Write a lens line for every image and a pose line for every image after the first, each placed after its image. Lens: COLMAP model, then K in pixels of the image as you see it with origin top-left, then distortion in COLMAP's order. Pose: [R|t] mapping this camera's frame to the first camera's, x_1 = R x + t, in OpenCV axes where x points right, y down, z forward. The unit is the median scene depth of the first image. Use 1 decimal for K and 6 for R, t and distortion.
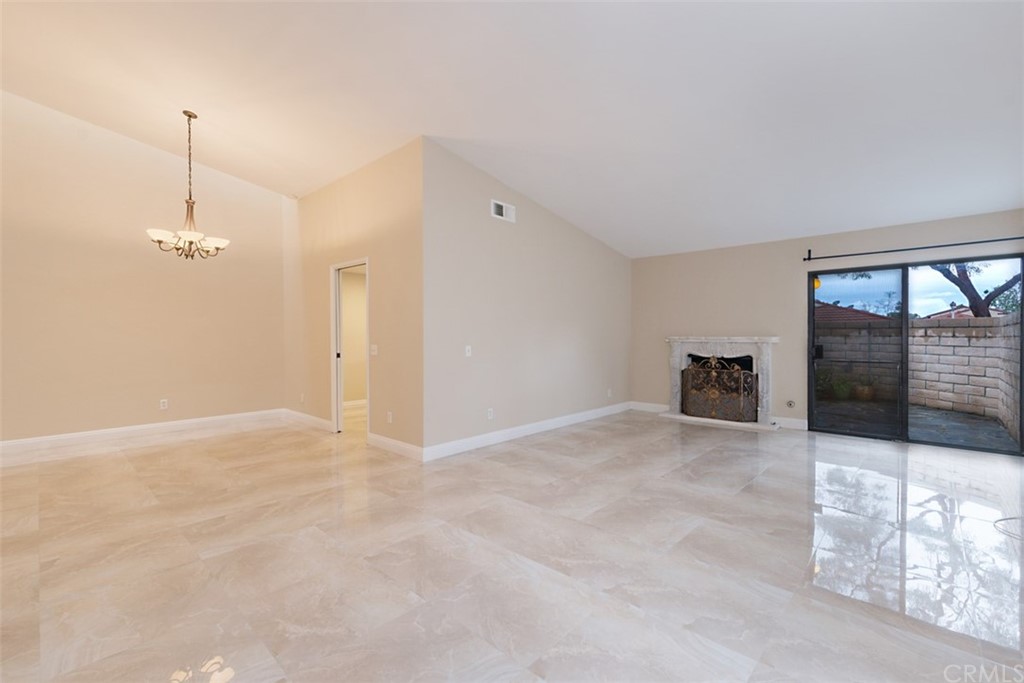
lens RADIAL K [[445.4, 0, 504.8], [0, 445.4, 340.0], [0, 0, 1]] dist [0.002829, -0.000019]
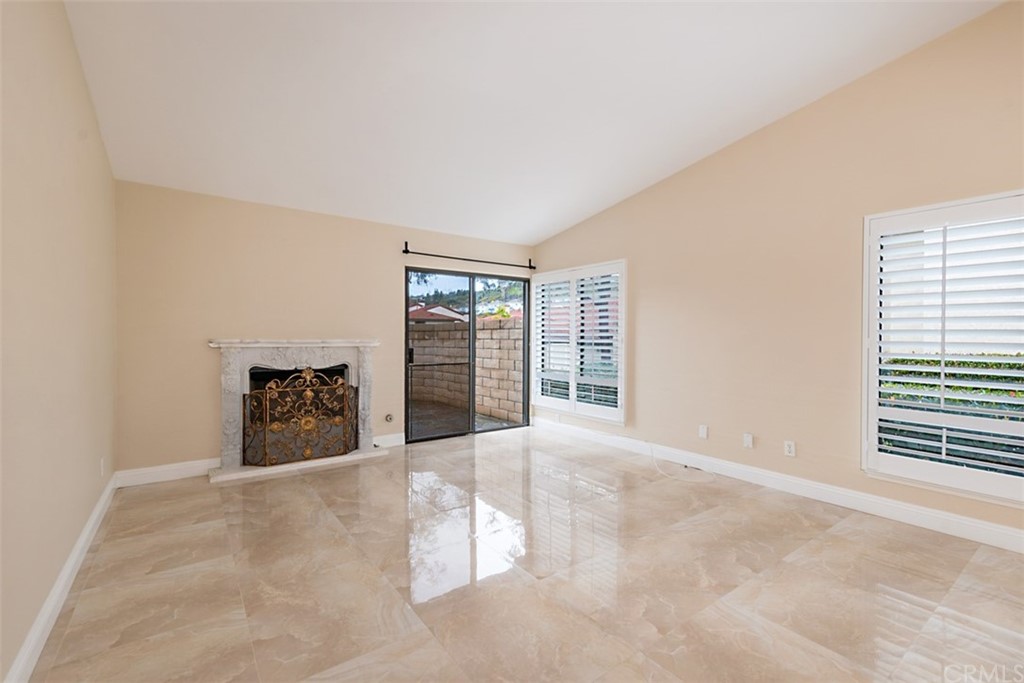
lens RADIAL K [[445.4, 0, 513.1], [0, 445.4, 340.1], [0, 0, 1]] dist [0.002829, -0.000019]
pose [[0.174139, -0.002458, 0.984718, -0.145198], [0.004240, 0.999989, 0.001746, -0.005230], [-0.984712, 0.003871, 0.174148, 0.583325]]
